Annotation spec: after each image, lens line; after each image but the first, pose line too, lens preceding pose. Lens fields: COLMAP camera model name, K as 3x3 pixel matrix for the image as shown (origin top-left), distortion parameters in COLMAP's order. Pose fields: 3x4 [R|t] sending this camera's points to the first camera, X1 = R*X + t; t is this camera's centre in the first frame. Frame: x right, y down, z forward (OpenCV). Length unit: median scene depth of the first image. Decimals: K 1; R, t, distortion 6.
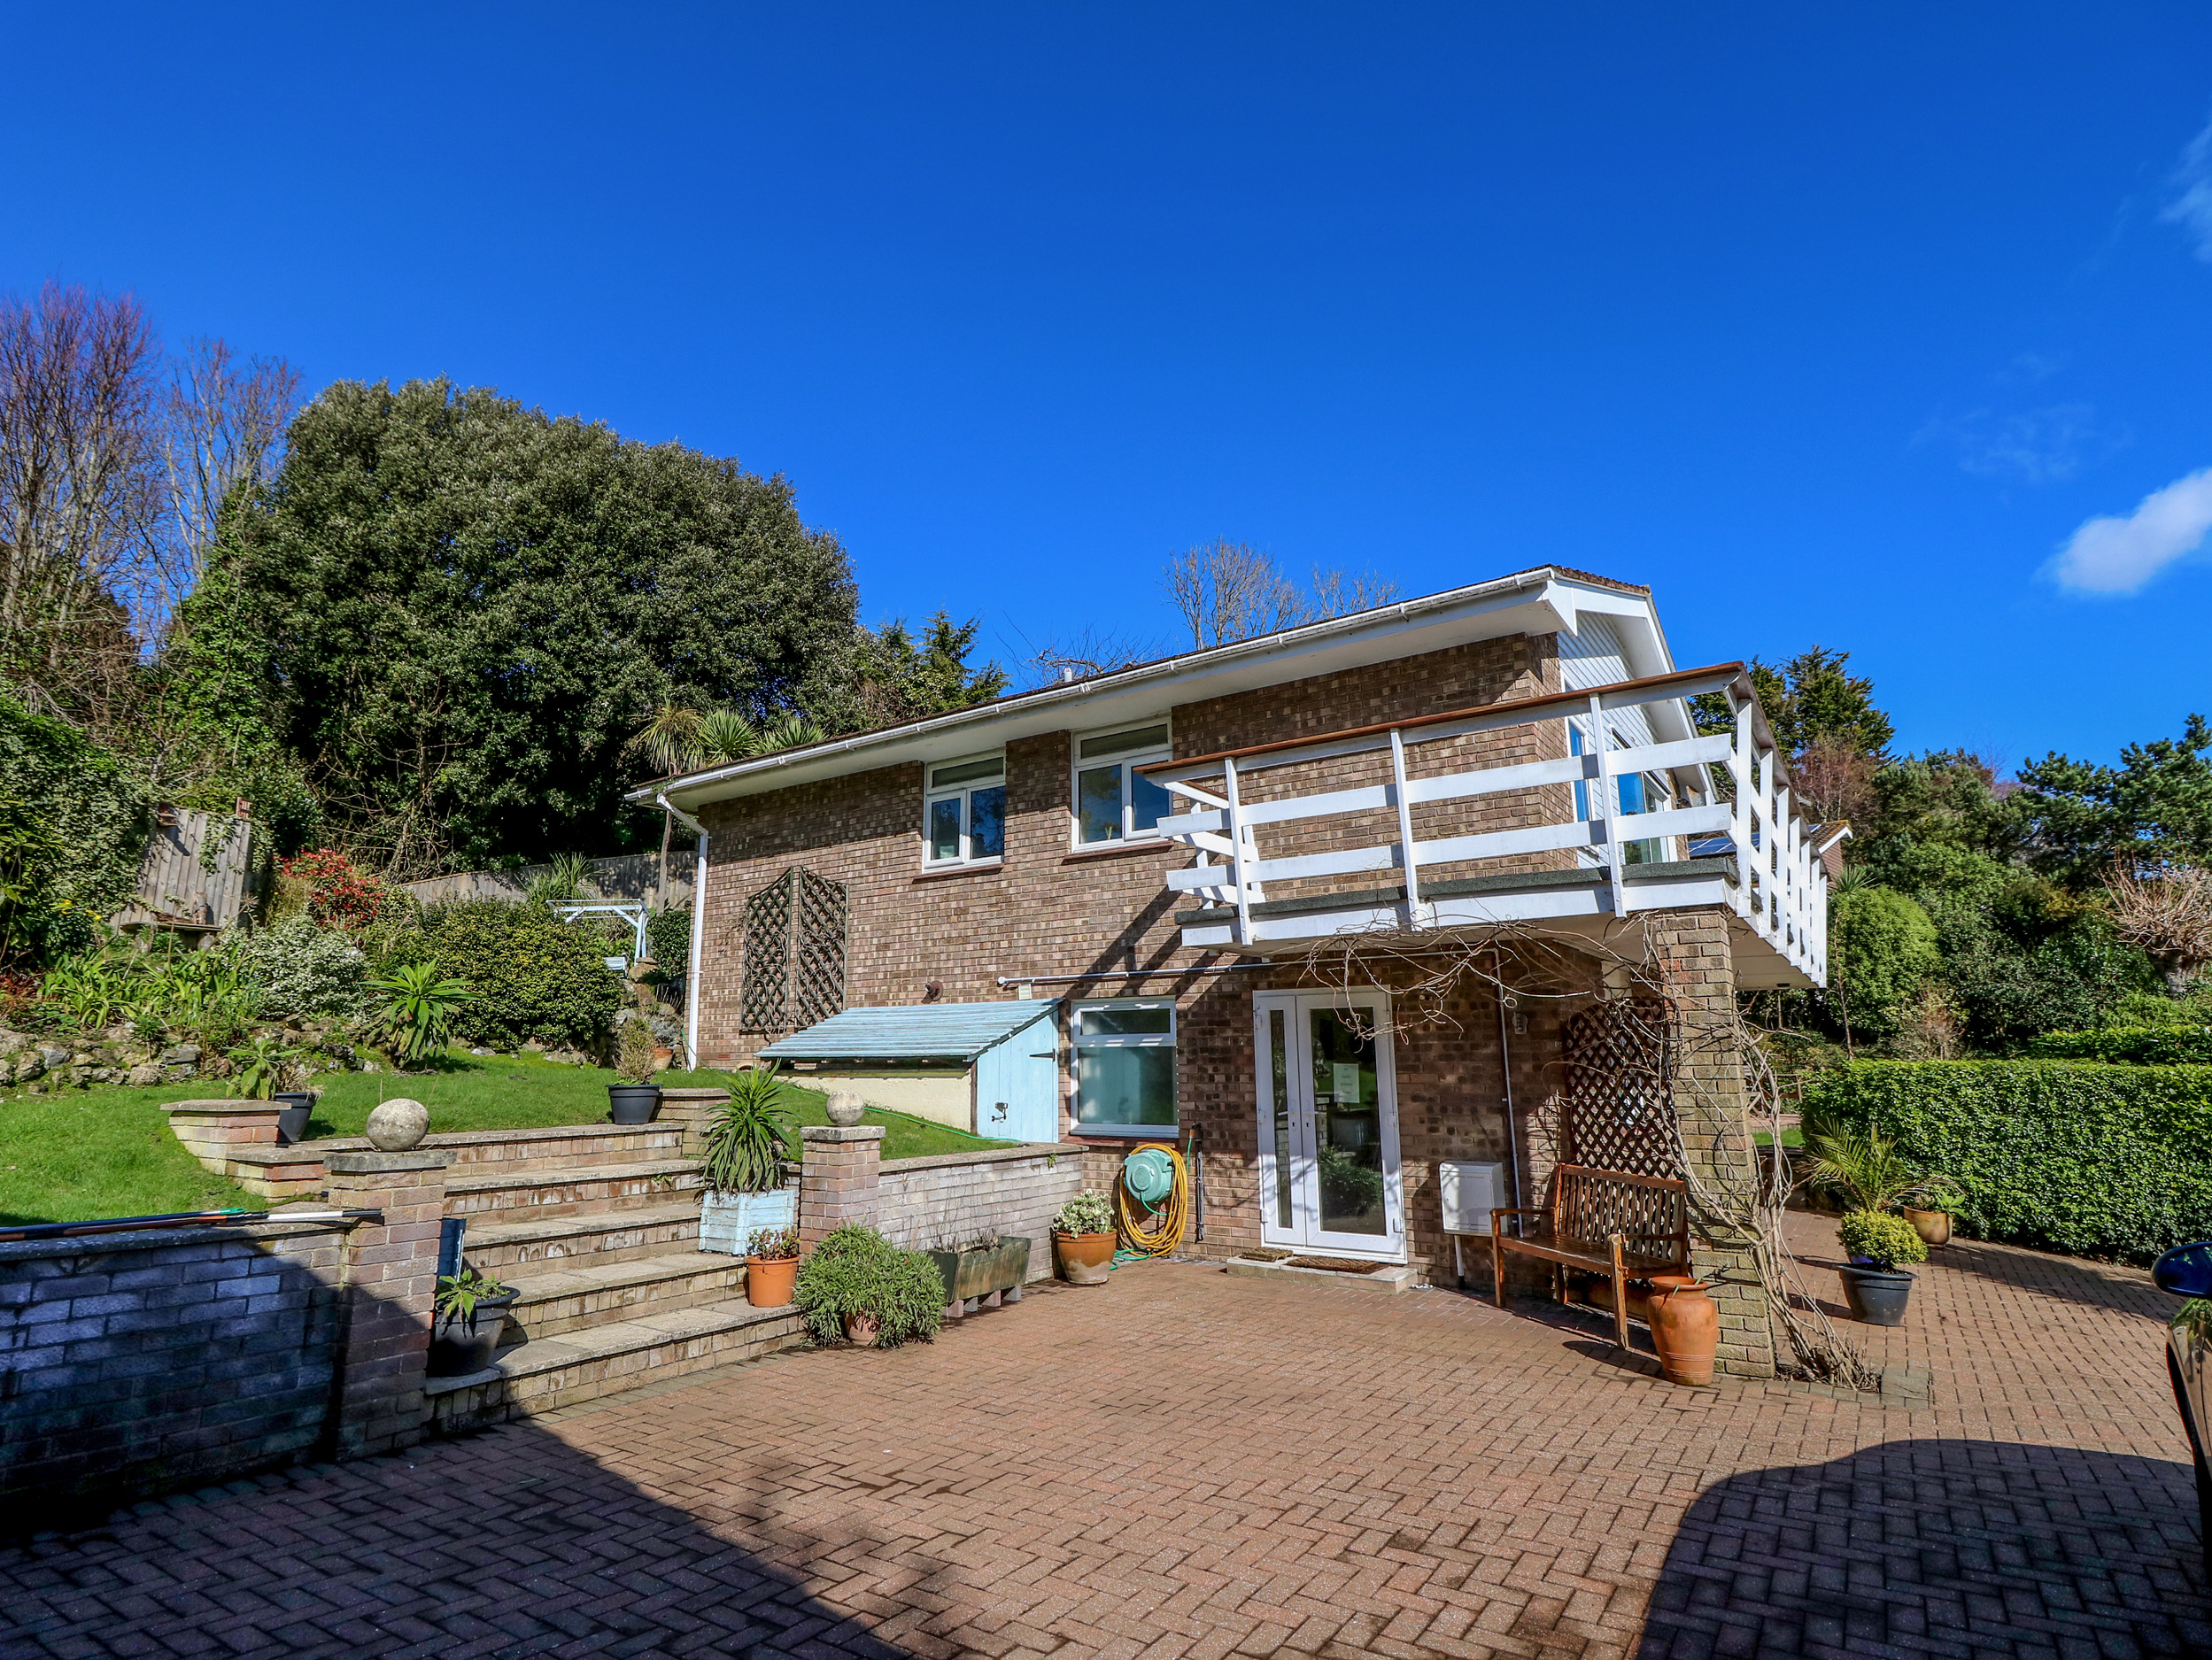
lens RADIAL K [[1206.8, 0, 1106.0], [0, 1206.8, 830.0], [0, 0, 1]] dist [0.001566, -0.018207]
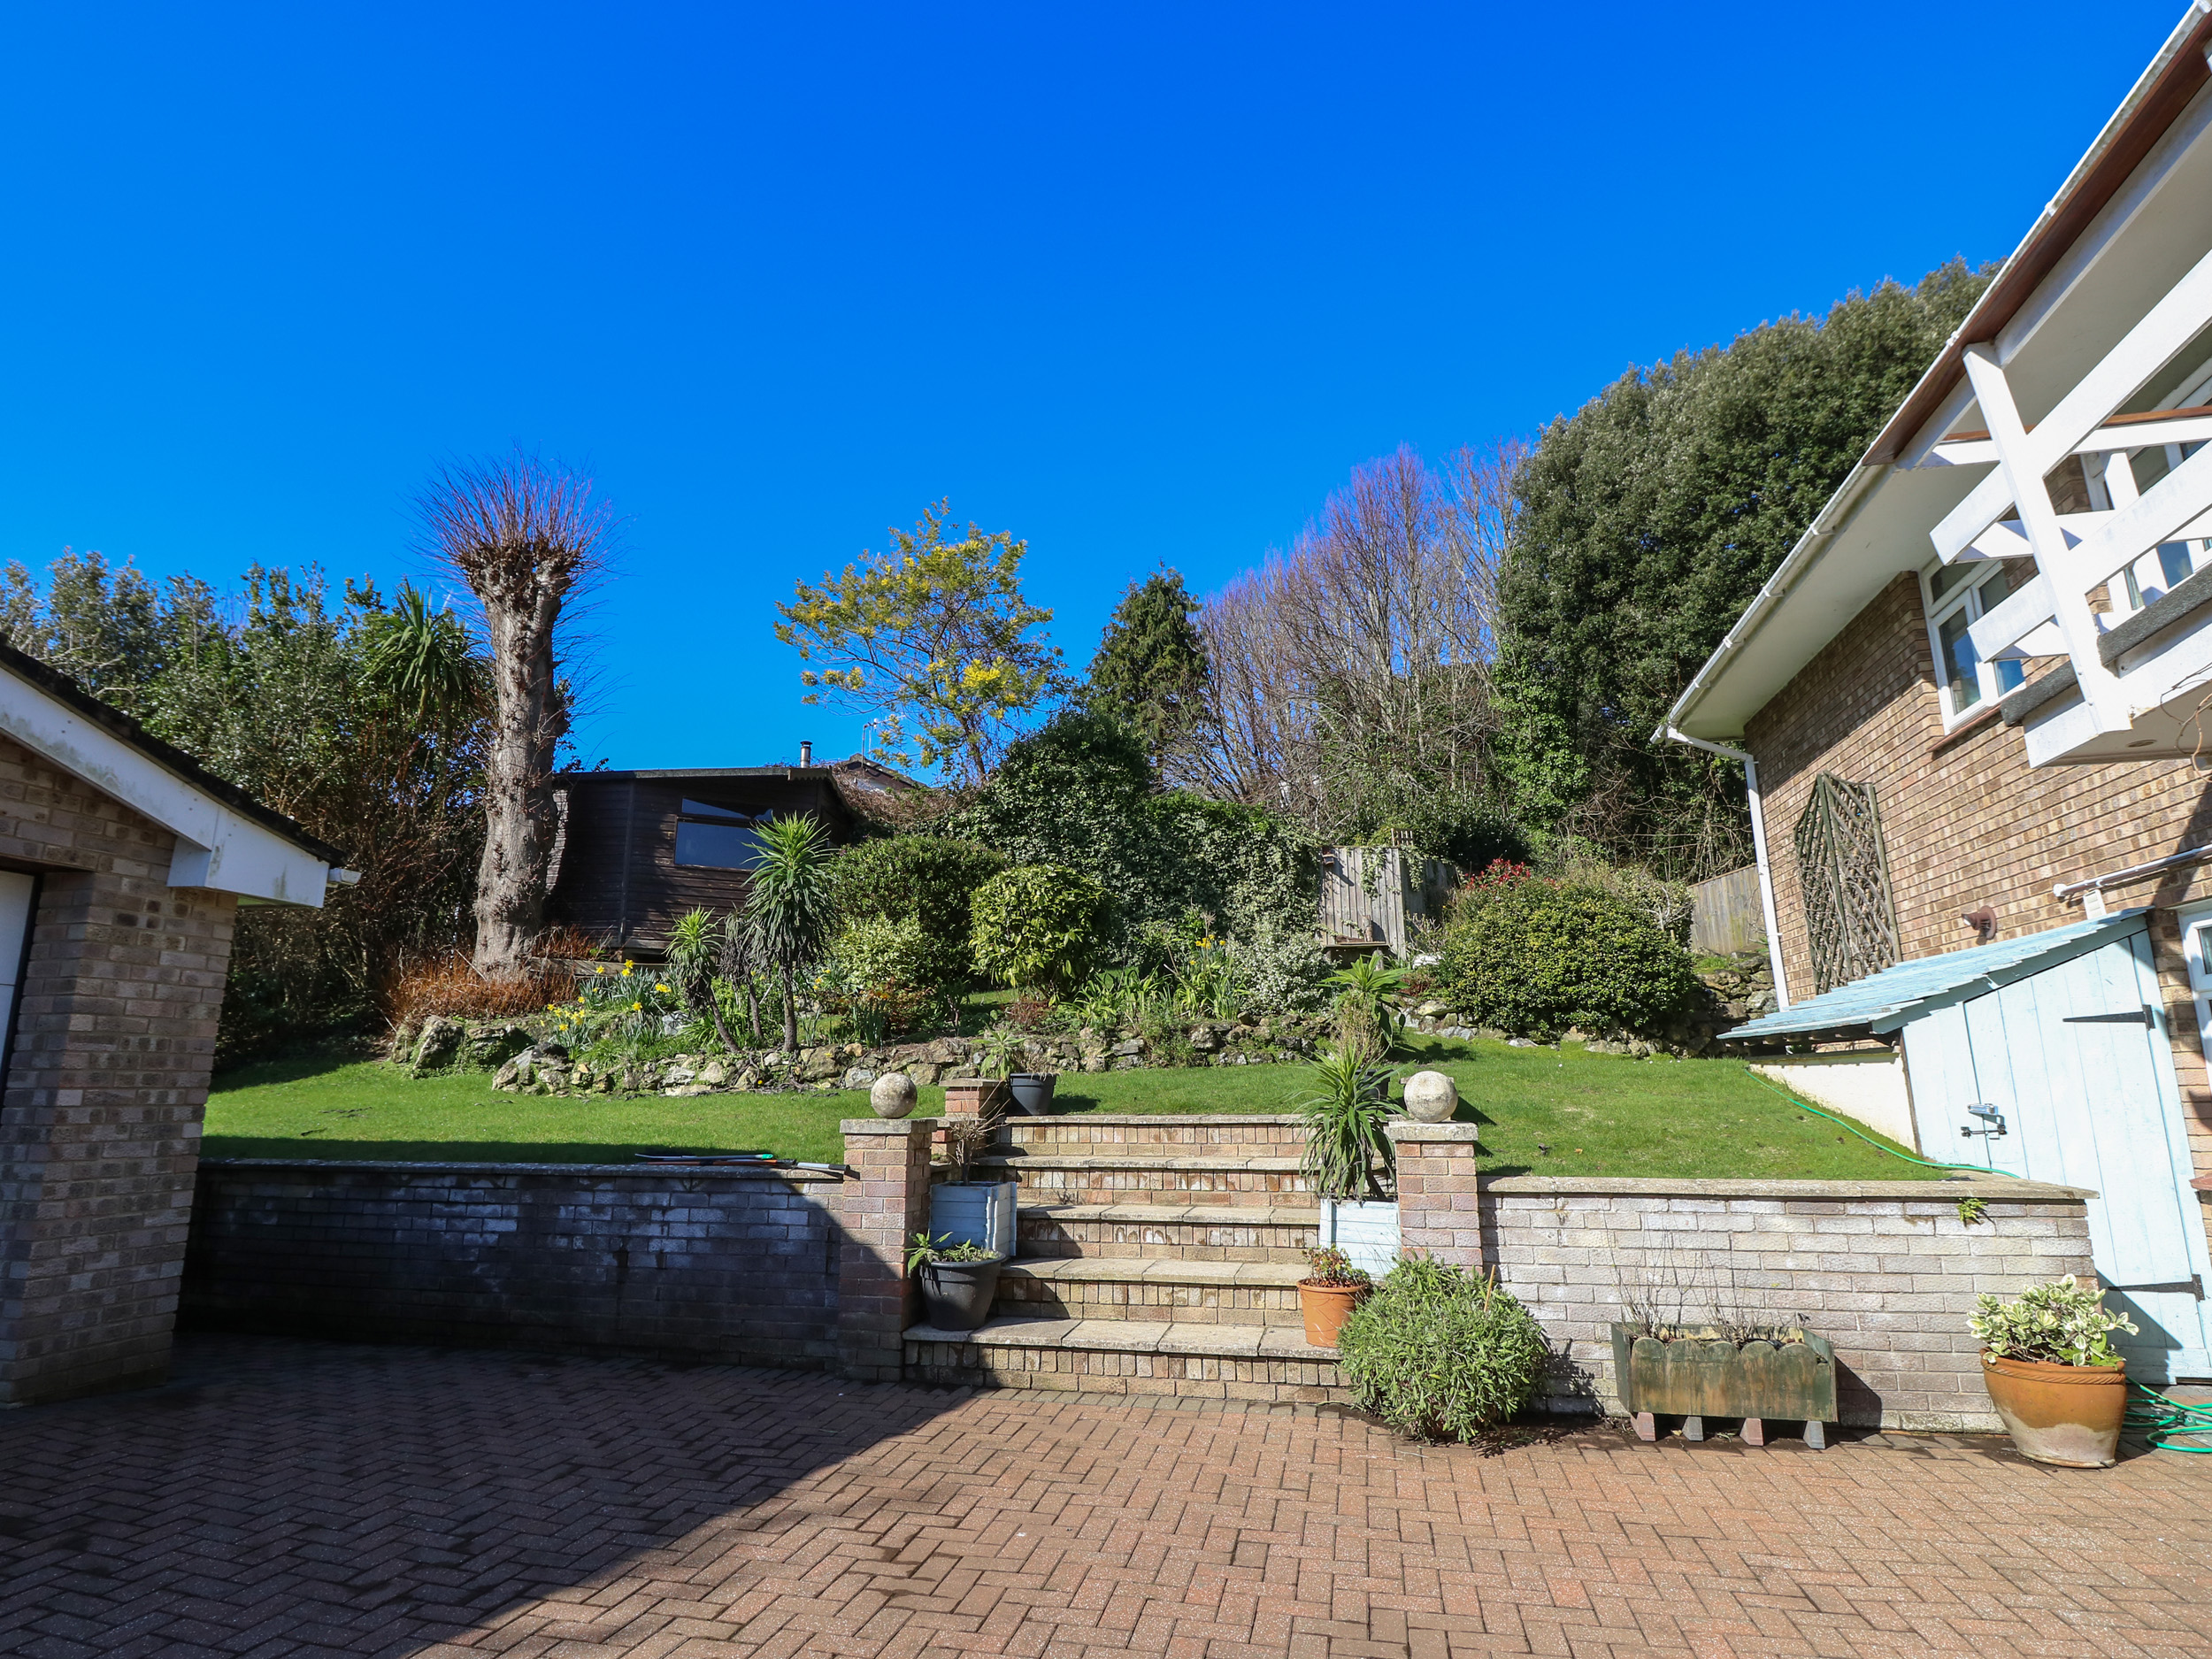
lens RADIAL K [[1206.9, 0, 1106.0], [0, 1206.9, 829.5], [0, 0, 1]] dist [0.001566, -0.018207]
pose [[0.327914, -0.189755, -0.925454, 0.451035], [0.181790, 0.973986, -0.135293, 0.141946], [0.927052, -0.123874, 0.353880, 0.606955]]
